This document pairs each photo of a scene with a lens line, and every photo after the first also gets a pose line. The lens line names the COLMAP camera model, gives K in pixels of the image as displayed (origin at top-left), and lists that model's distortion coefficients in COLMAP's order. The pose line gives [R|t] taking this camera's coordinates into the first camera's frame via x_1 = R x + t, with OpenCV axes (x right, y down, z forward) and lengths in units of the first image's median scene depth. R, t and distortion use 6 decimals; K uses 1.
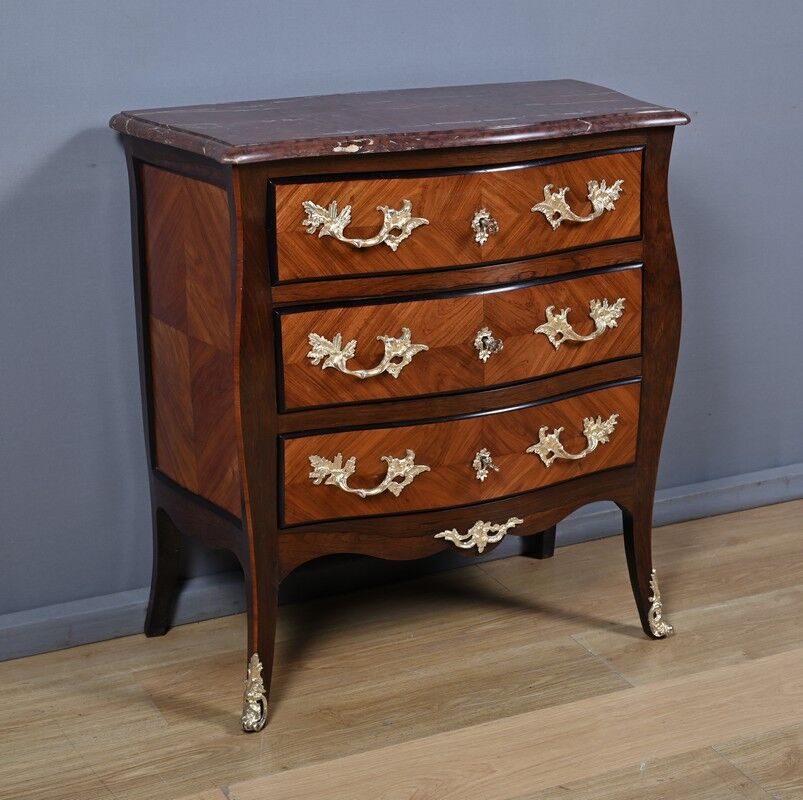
lens RADIAL K [[1739.8, 0, 461.5], [0, 1739.8, 416.1], [0, 0, 1]] dist [-0.008943, 0.000000]
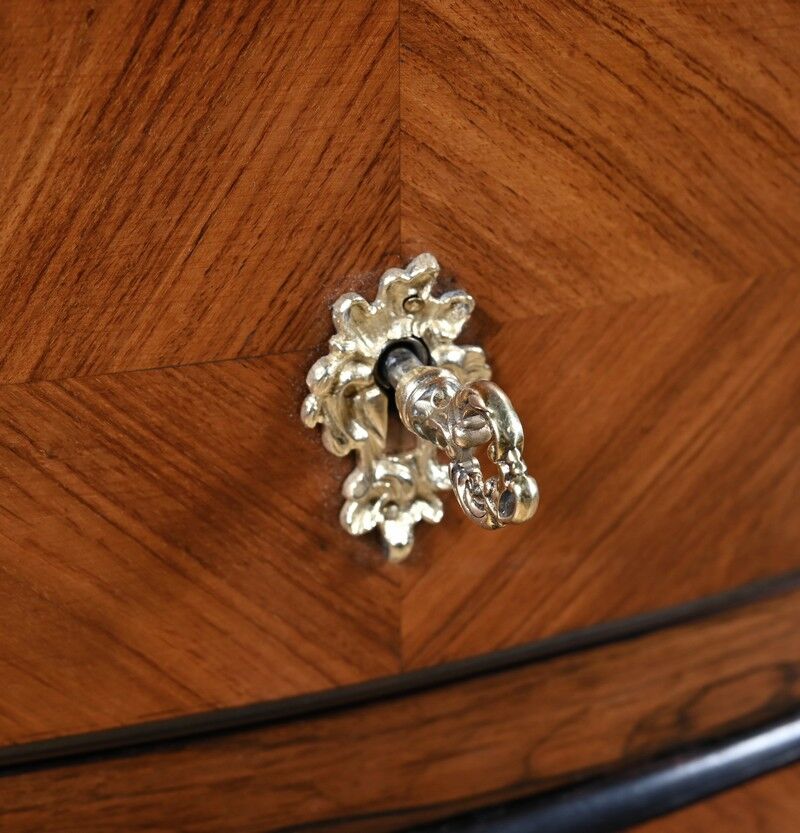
lens RADIAL K [[1663.1, 0, 399.0], [0, 1663.1, 417.4], [0, 0, 1]] dist [0.063230, 0.000000]
pose [[0.995053, 0.045954, -0.088079, 0.020699], [-0.035994, 0.993111, 0.111509, -0.117064], [0.092596, -0.107787, 0.989852, 0.863835]]
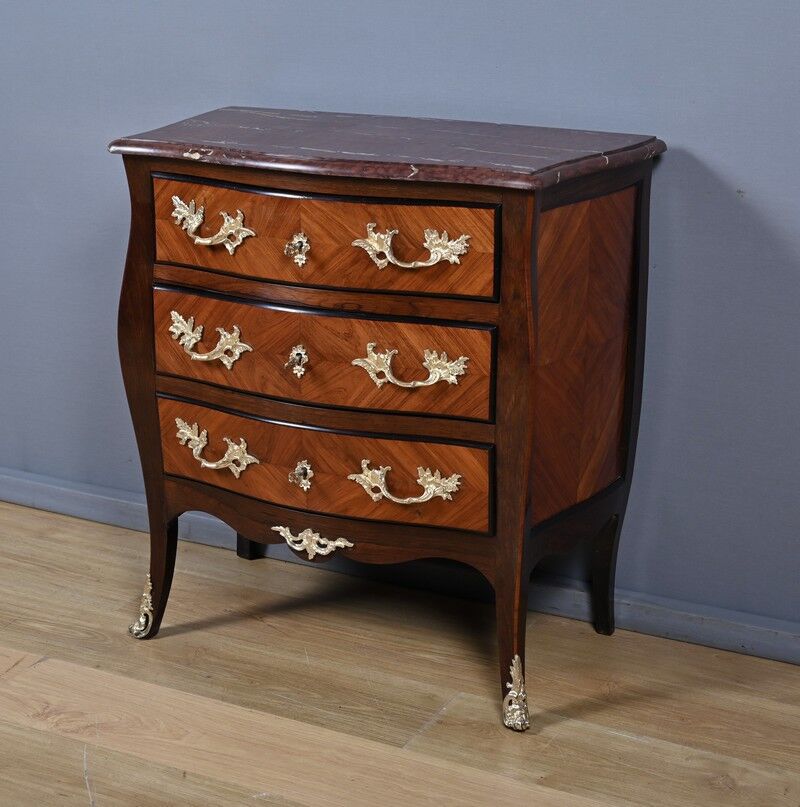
lens RADIAL K [[1741.2, 0, 403.7], [0, 1741.2, 395.8], [0, 0, 1]] dist [0.013977, 0.000000]
pose [[0.580892, 0.244077, -0.776525, 0.861025], [-0.250380, 0.961310, 0.114858, -0.155491], [0.774515, 0.127706, 0.619530, 0.394680]]
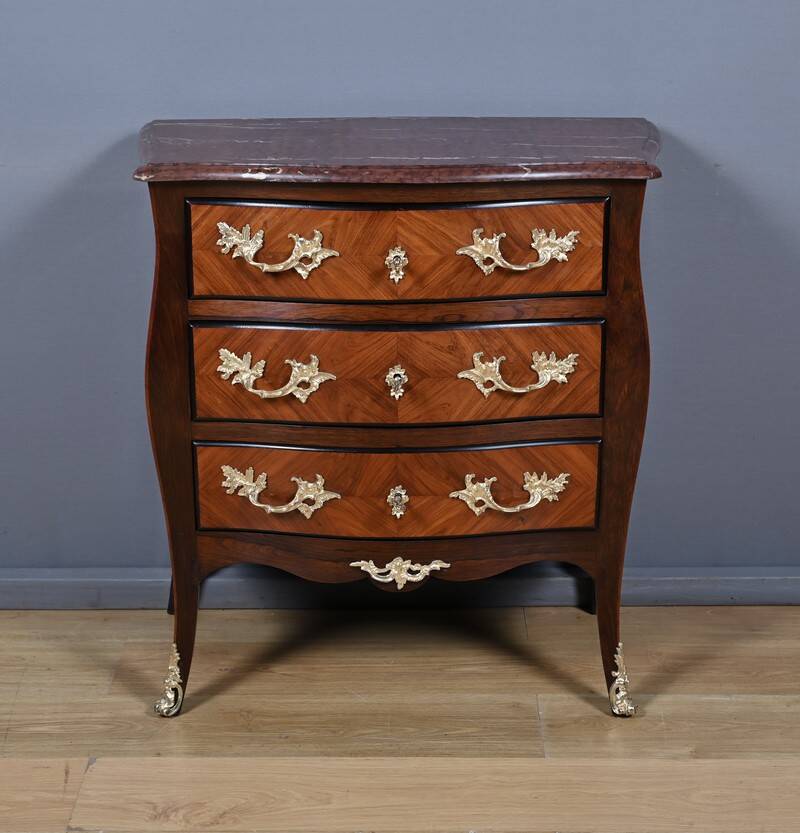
lens RADIAL K [[1867.3, 0, 418.2], [0, 1867.3, 441.2], [0, 0, 1]] dist [0.009576, 0.000000]
pose [[0.893938, 0.147816, -0.423113, 0.475210], [-0.140299, 0.988893, 0.049054, -0.060974], [0.425665, 0.015511, 0.904748, 0.038096]]
